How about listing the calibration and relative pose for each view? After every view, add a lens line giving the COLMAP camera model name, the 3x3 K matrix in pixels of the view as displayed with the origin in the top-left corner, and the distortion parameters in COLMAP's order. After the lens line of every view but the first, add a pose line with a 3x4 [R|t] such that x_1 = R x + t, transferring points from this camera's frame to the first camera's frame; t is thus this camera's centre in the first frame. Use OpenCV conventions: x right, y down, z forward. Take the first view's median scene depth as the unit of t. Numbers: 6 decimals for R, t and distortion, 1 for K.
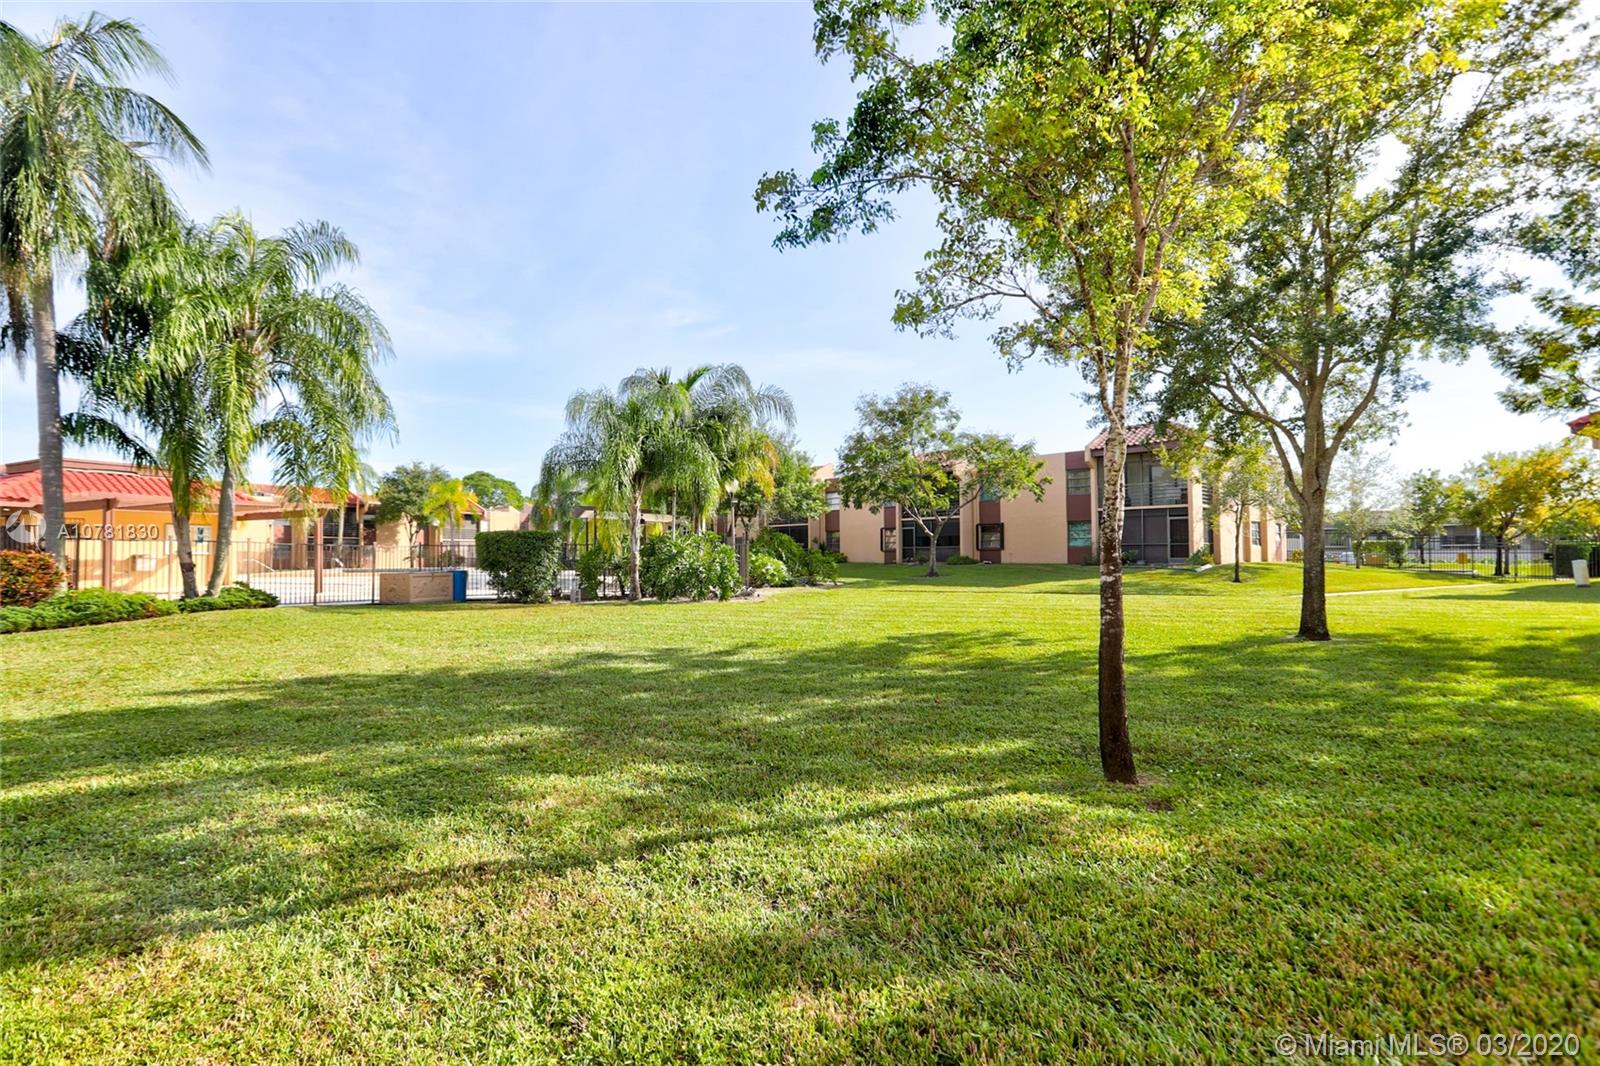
lens RADIAL K [[743.8, 0, 800.0], [0, 743.8, 533.0], [0, 0, 1]] dist [-0.031029, 0.000416]
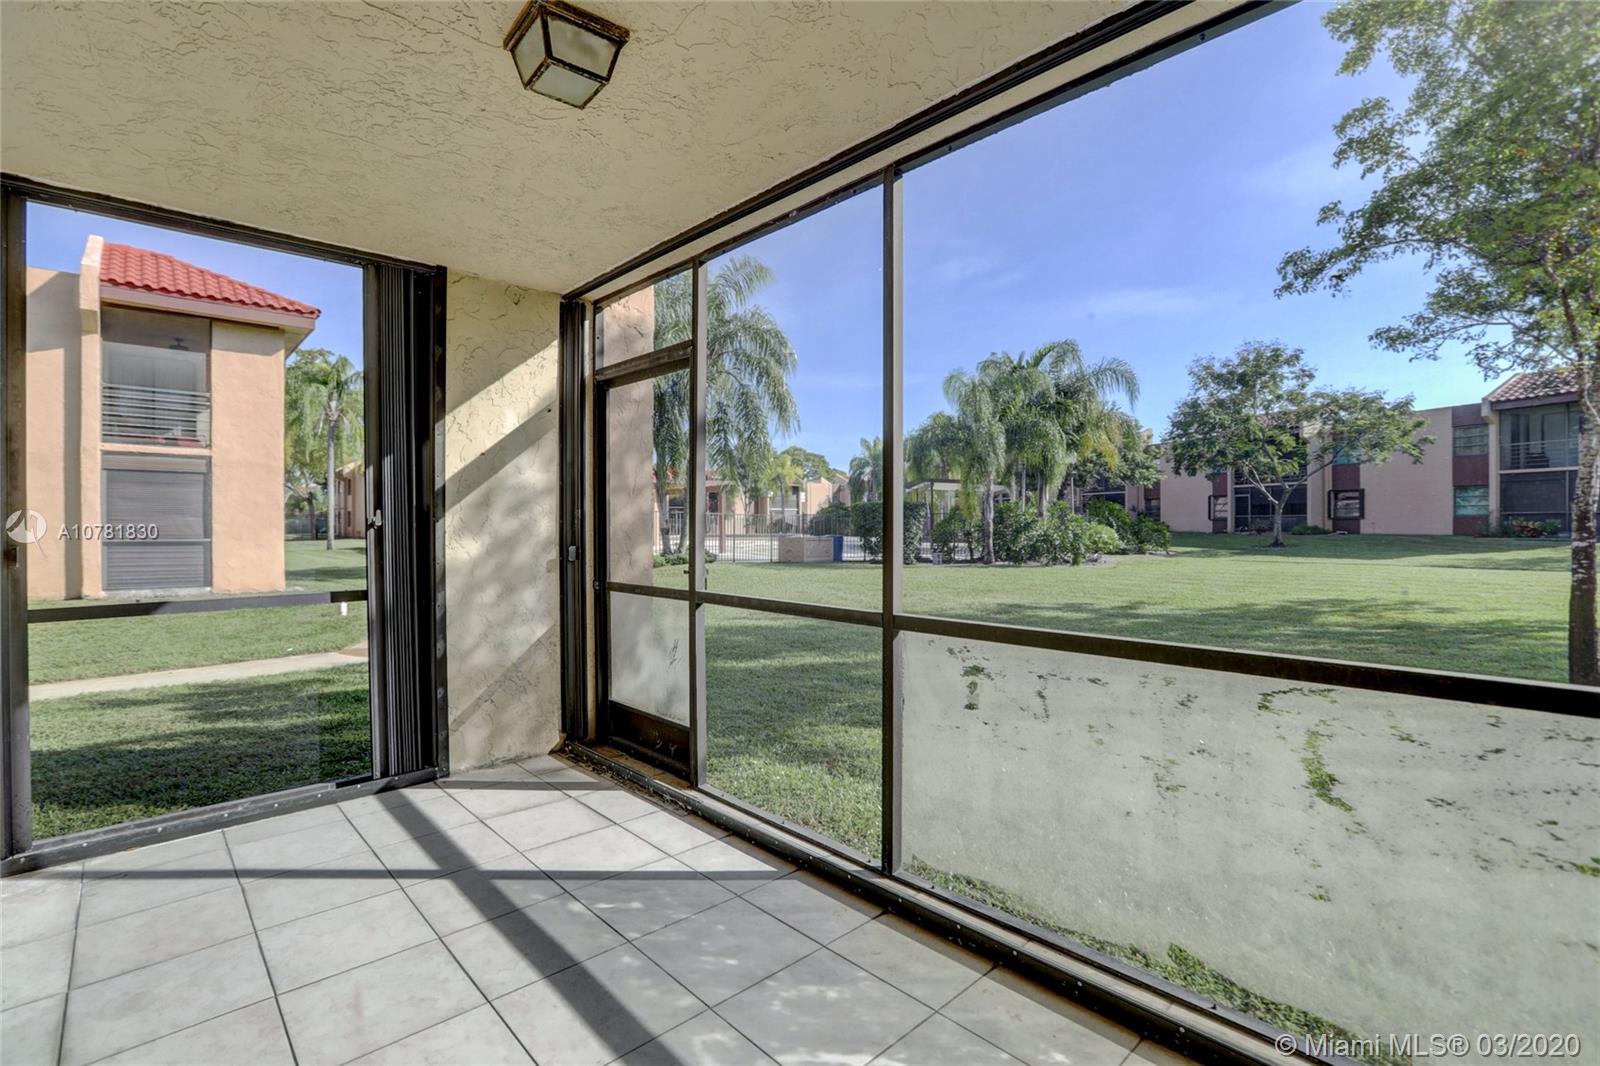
lens RADIAL K [[757.8, 0, 807.4], [0, 757.8, 517.8], [0, 0, 1]] dist [0.000050, 0.000409]
pose [[0.942870, 0.001094, -0.333158, -0.065660], [0.006382, 0.999752, 0.021343, -0.002690], [0.333099, -0.022250, 0.942629, -0.105190]]
